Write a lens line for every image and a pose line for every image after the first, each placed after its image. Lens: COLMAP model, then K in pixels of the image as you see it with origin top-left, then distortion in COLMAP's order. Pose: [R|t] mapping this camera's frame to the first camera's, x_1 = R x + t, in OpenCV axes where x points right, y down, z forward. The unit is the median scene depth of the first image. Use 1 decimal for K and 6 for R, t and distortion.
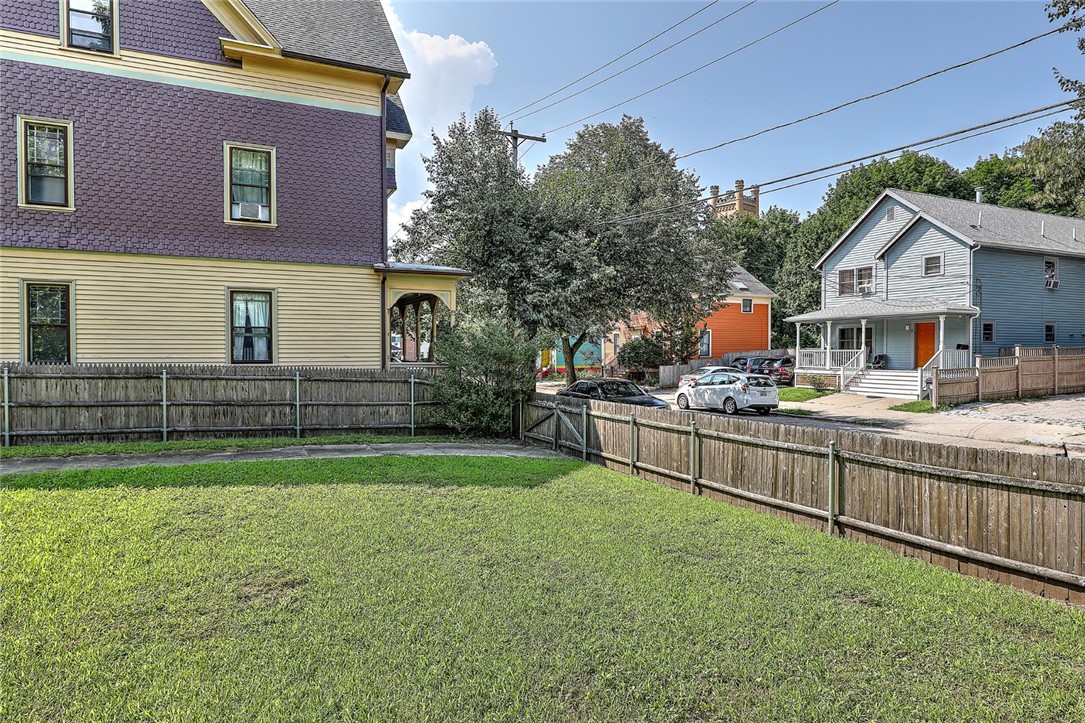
lens RADIAL K [[647.3, 0, 542.5], [0, 647.3, 361.5], [0, 0, 1]] dist [0.000112, 0.000890]
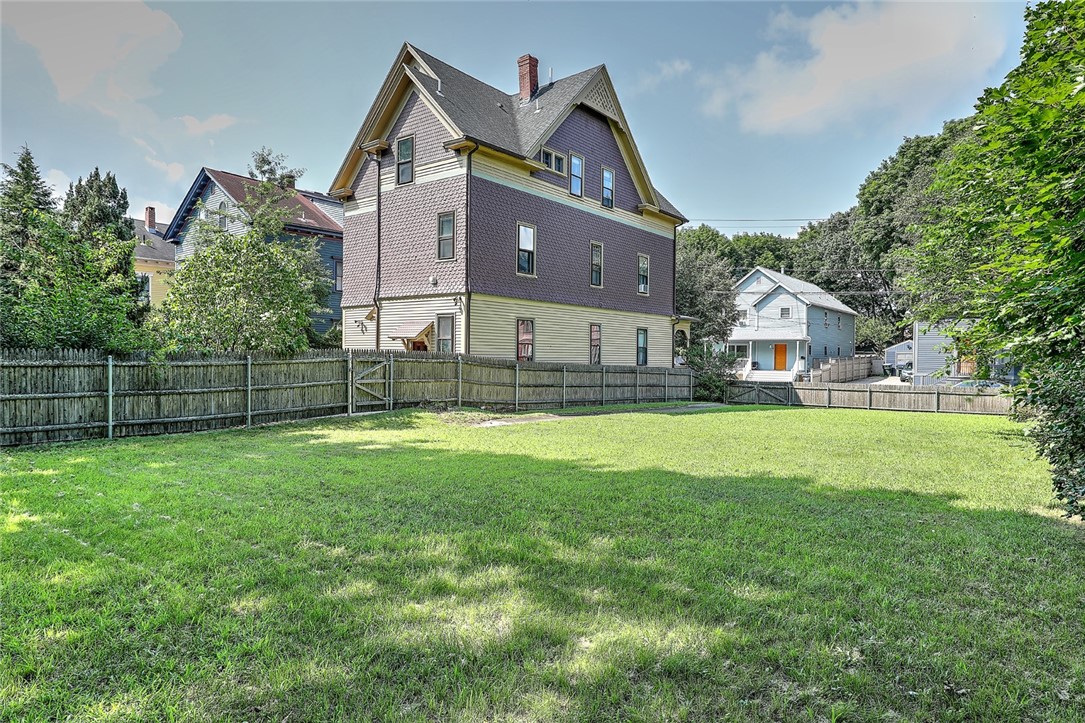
lens RADIAL K [[647.3, 0, 542.5], [0, 647.3, 361.5], [0, 0, 1]] dist [0.000112, 0.000890]
pose [[0.895134, 0.005510, 0.445764, -0.847018], [-0.002553, 0.999971, -0.007234, 0.002576], [-0.445791, 0.005338, 0.895121, -0.328115]]
